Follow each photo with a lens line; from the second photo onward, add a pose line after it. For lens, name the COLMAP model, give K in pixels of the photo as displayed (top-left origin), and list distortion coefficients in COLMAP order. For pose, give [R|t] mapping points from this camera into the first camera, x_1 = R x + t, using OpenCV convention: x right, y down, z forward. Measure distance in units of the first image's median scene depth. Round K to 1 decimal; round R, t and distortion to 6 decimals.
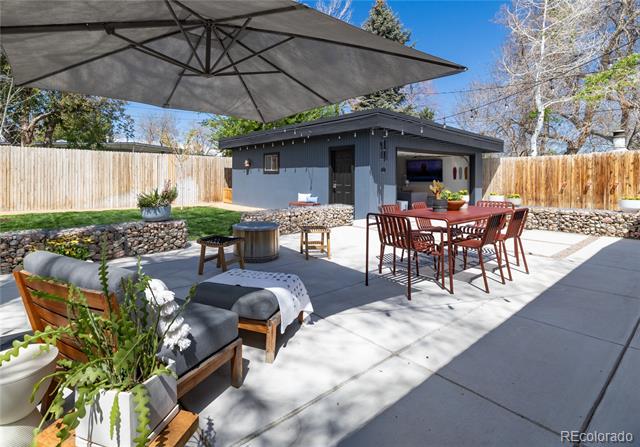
lens RADIAL K [[316.8, 0, 284.5], [0, 316.8, 173.4], [0, 0, 1]] dist [0.007868, 0.000767]
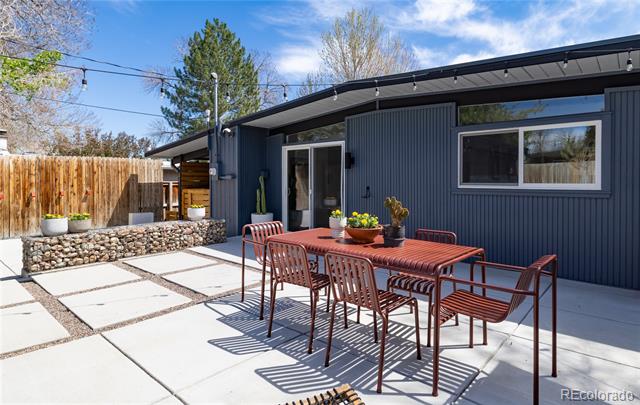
lens RADIAL K [[357.3, 0, 322.0], [0, 357.3, 179.4], [0, 0, 1]] dist [0.000068, 0.000315]
pose [[-0.209028, 0.006693, 0.977887, -0.073020], [-0.009113, 0.999920, -0.008792, -0.001711], [-0.977867, -0.010749, -0.208950, 0.480011]]
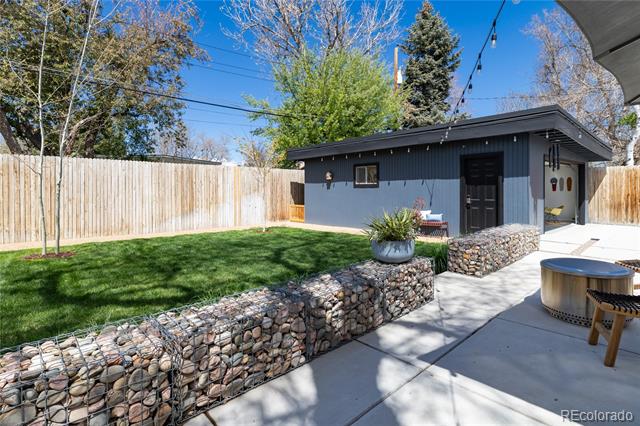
lens RADIAL K [[316.6, 0, 318.8], [0, 316.6, 195.3], [0, 0, 1]] dist [0.007164, 0.000175]
pose [[0.996297, -0.015920, 0.084488, -0.305660], [0.013776, 0.999570, 0.025903, -0.002905], [-0.084864, -0.024643, 0.996088, 0.179733]]
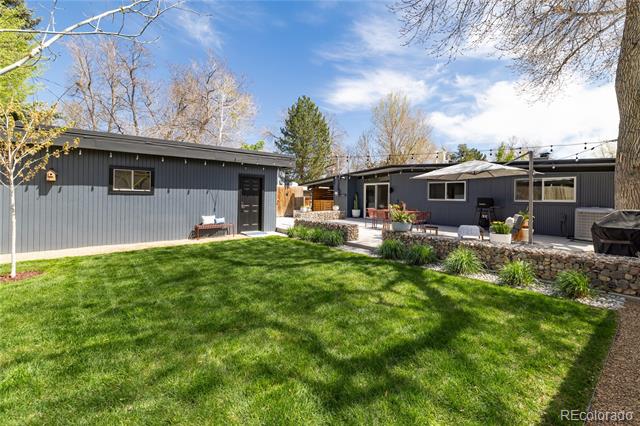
lens RADIAL K [[284.2, 0, 309.1], [0, 284.2, 194.1], [0, 0, 1]] dist [-0.001020, -0.000040]
pose [[-0.019733, 0.006613, 0.999783, -0.897076], [-0.018106, 0.999812, -0.006970, -0.004510], [-0.999641, -0.018240, -0.019610, 0.745104]]
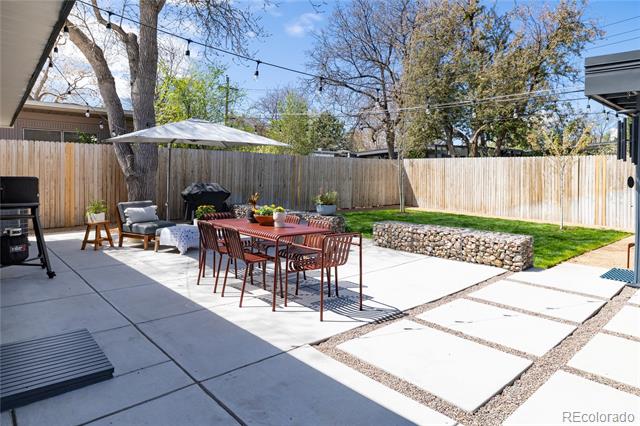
lens RADIAL K [[384.0, 0, 333.5], [0, 384.0, 213.2], [0, 0, 1]] dist [-0.032182, -0.002729]
pose [[0.117071, 0.095397, -0.988531, 0.653735], [-0.005168, 0.995421, 0.095450, -0.011702], [0.993110, -0.006065, 0.117028, 0.416364]]
